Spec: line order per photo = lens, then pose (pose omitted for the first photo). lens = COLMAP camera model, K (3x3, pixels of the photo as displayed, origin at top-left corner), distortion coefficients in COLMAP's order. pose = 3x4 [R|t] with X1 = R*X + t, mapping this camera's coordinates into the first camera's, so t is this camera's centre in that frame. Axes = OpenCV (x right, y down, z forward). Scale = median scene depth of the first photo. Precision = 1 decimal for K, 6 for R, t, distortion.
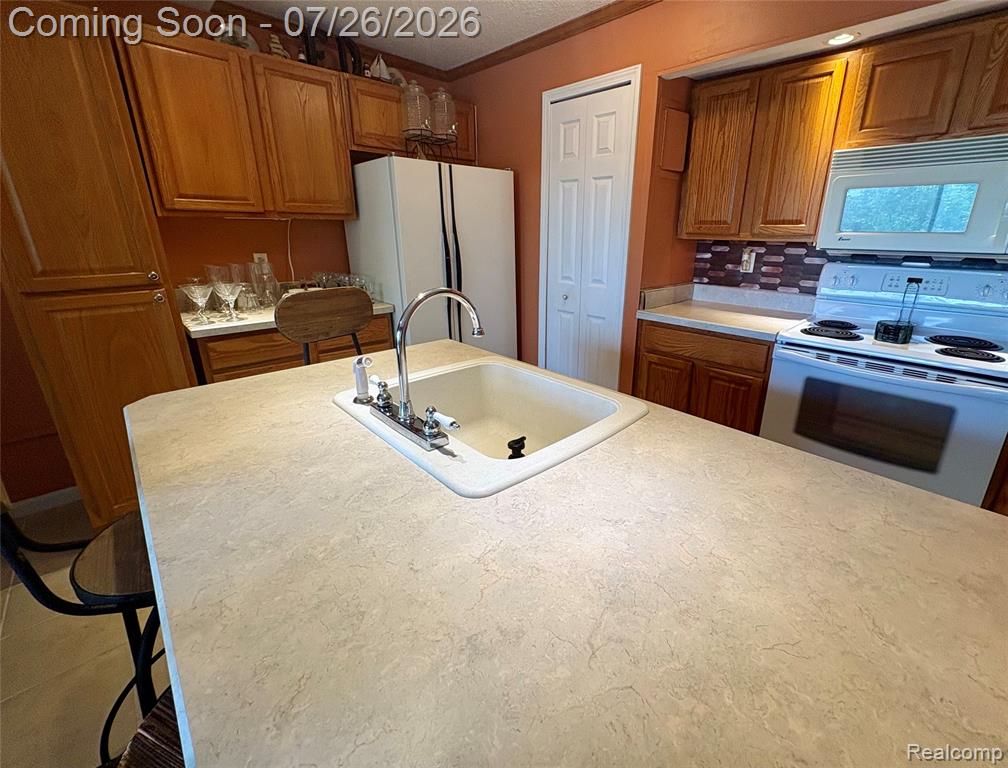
lens RADIAL K [[428.9, 0, 537.6], [0, 428.9, 362.5], [0, 0, 1]] dist [-0.000938, -0.000211]
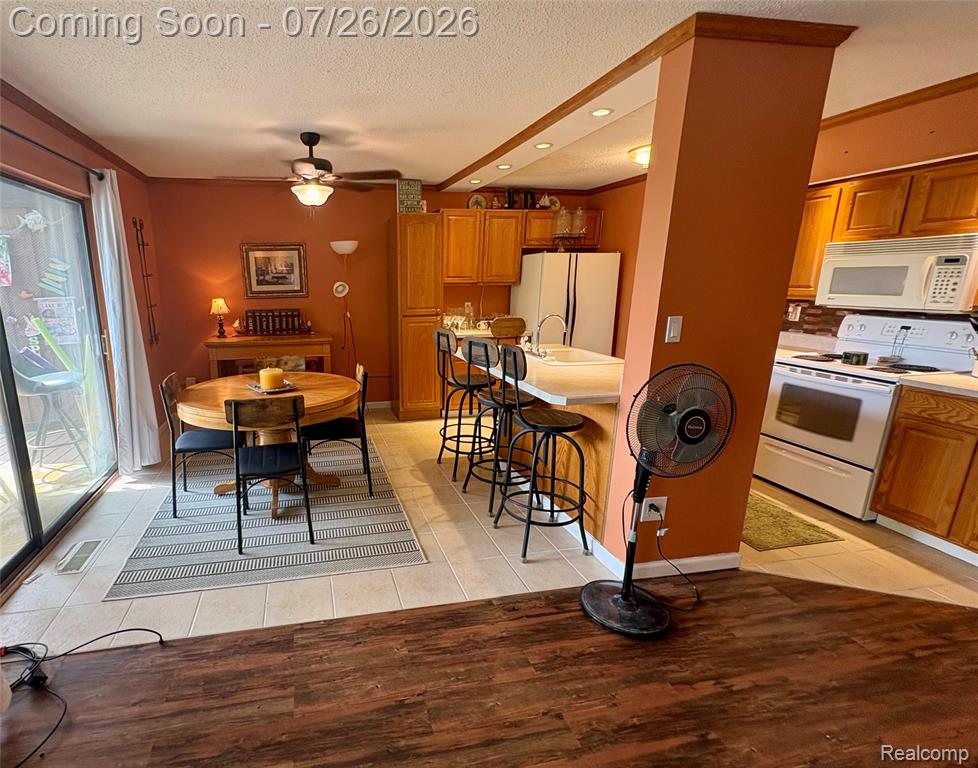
lens RADIAL K [[467.7, 0, 387.2], [0, 467.7, 395.1], [0, 0, 1]] dist [0.001126, -0.000290]
pose [[0.823487, 0.123180, -0.553802, 0.305162], [-0.153051, 0.988188, -0.007784, 0.258249], [0.546301, 0.091170, 0.832612, -1.024747]]
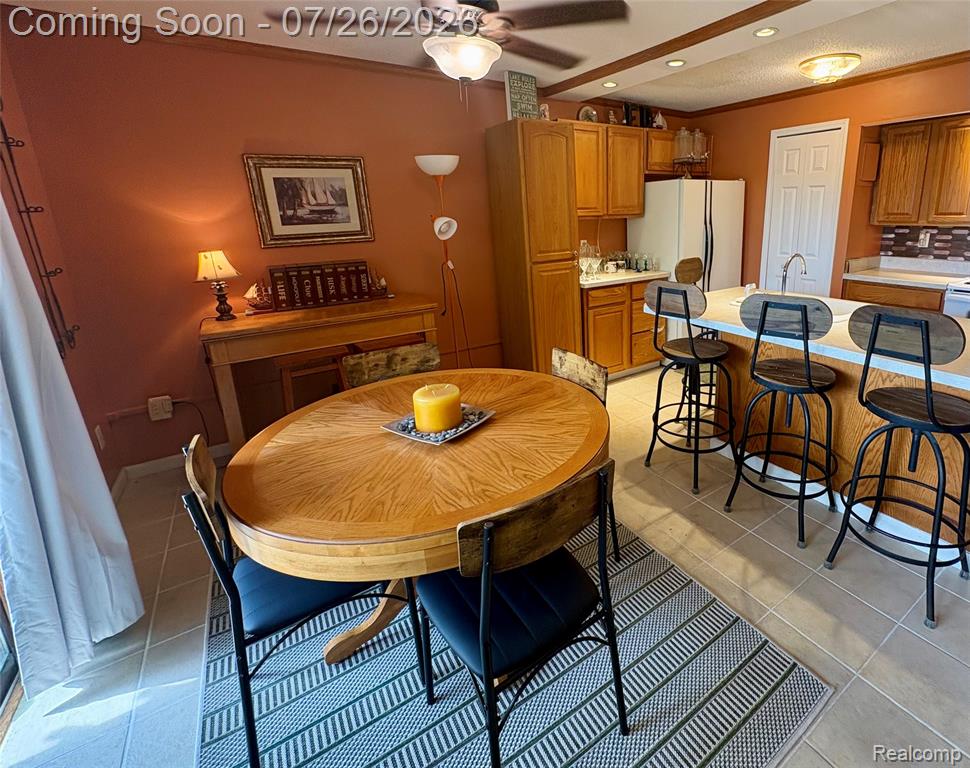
lens RADIAL K [[468.4, 0, 590.2], [0, 468.4, 323.8], [0, 0, 1]] dist [0.000013, 0.001001]
pose [[0.989171, 0.008289, -0.146532, -0.408356], [-0.016831, 0.998224, -0.057153, 0.164485], [0.145798, 0.059000, 0.987554, -0.740733]]
